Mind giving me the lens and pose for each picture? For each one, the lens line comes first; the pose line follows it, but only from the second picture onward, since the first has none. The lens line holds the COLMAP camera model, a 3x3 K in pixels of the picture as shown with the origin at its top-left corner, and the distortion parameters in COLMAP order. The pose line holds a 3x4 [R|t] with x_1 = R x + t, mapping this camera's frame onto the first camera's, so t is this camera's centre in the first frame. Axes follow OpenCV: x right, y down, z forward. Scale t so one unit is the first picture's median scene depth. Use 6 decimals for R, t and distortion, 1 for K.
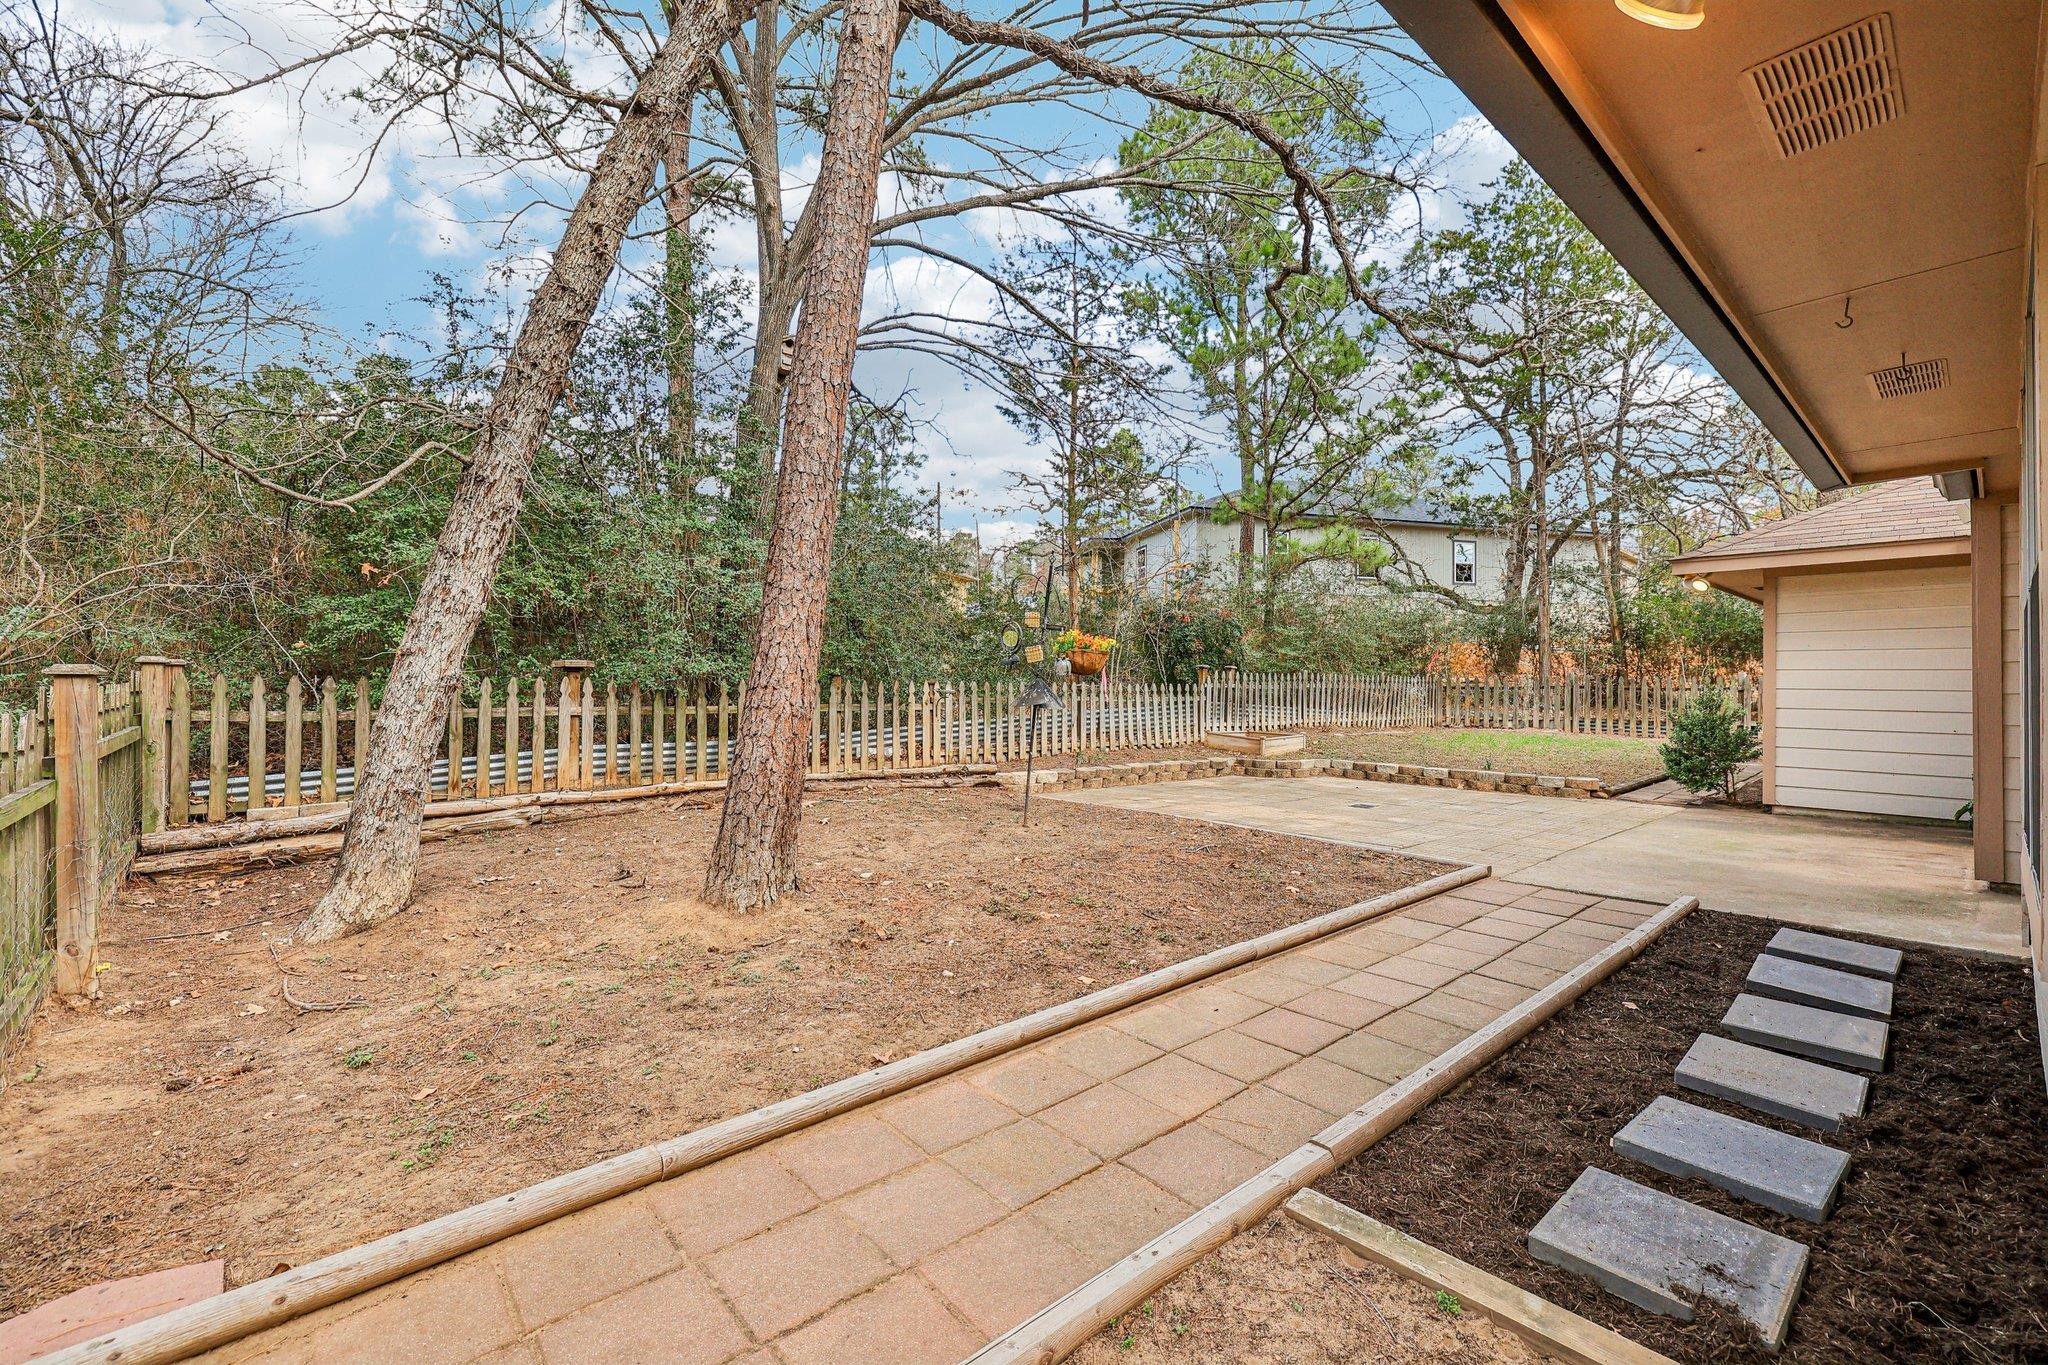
lens RADIAL K [[862.1, 0, 1003.1], [0, 862.1, 684.0], [0, 0, 1]] dist [-0.004746, 0.002659]
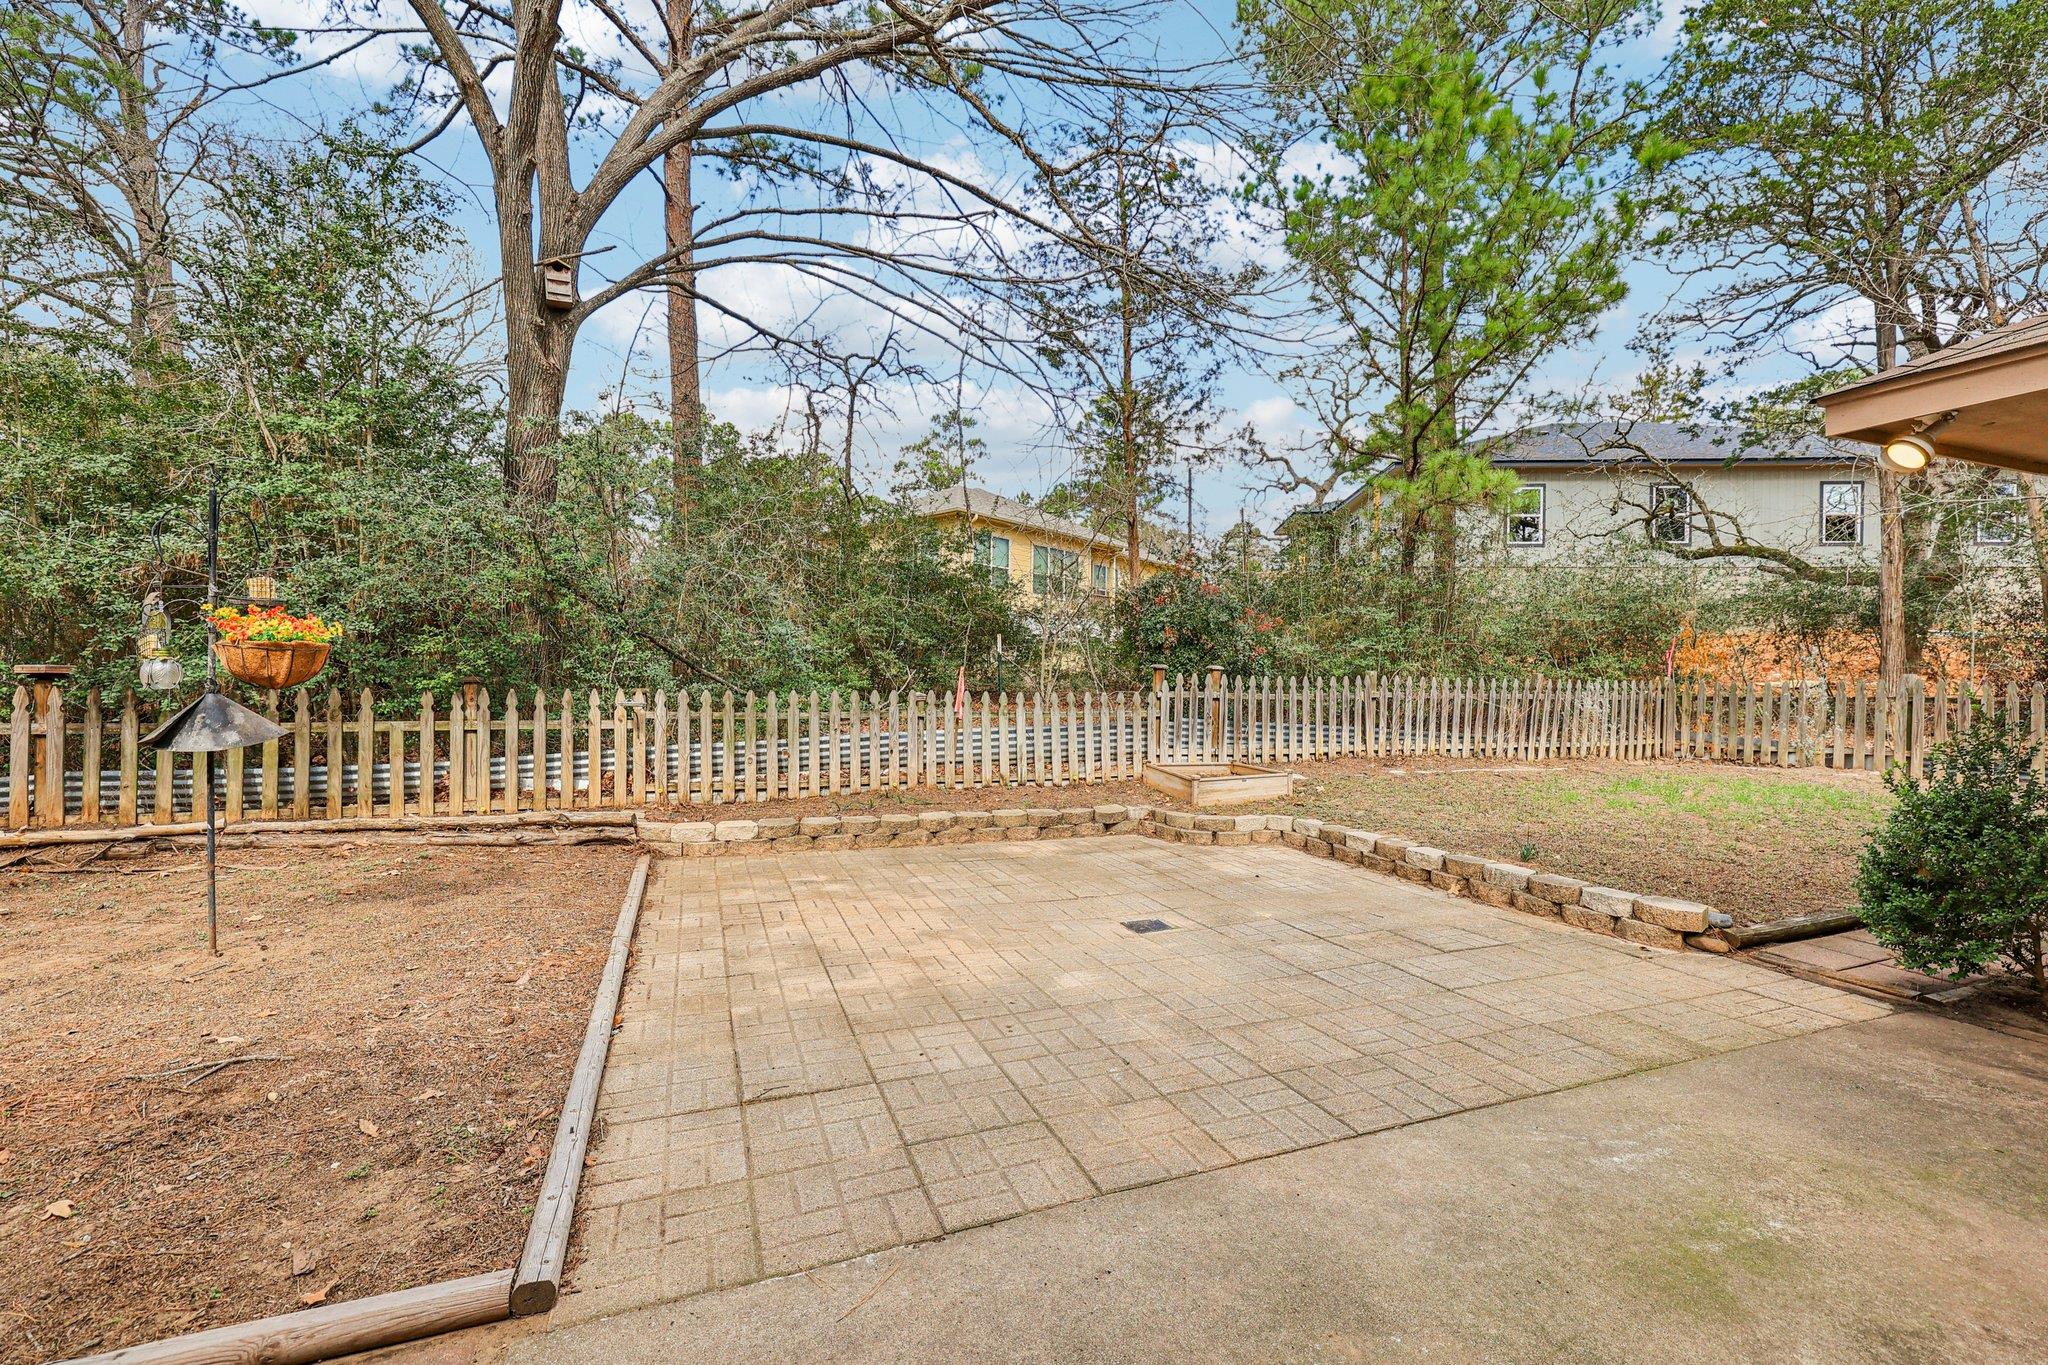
lens RADIAL K [[862.1, 0, 1024.4], [0, 862.1, 674.2], [0, 0, 1]] dist [-0.004746, 0.002659]
pose [[0.940717, -0.010783, -0.339022, 0.430258], [0.002636, 0.999697, -0.024484, 0.002509], [0.339183, 0.022139, 0.940460, 0.394242]]
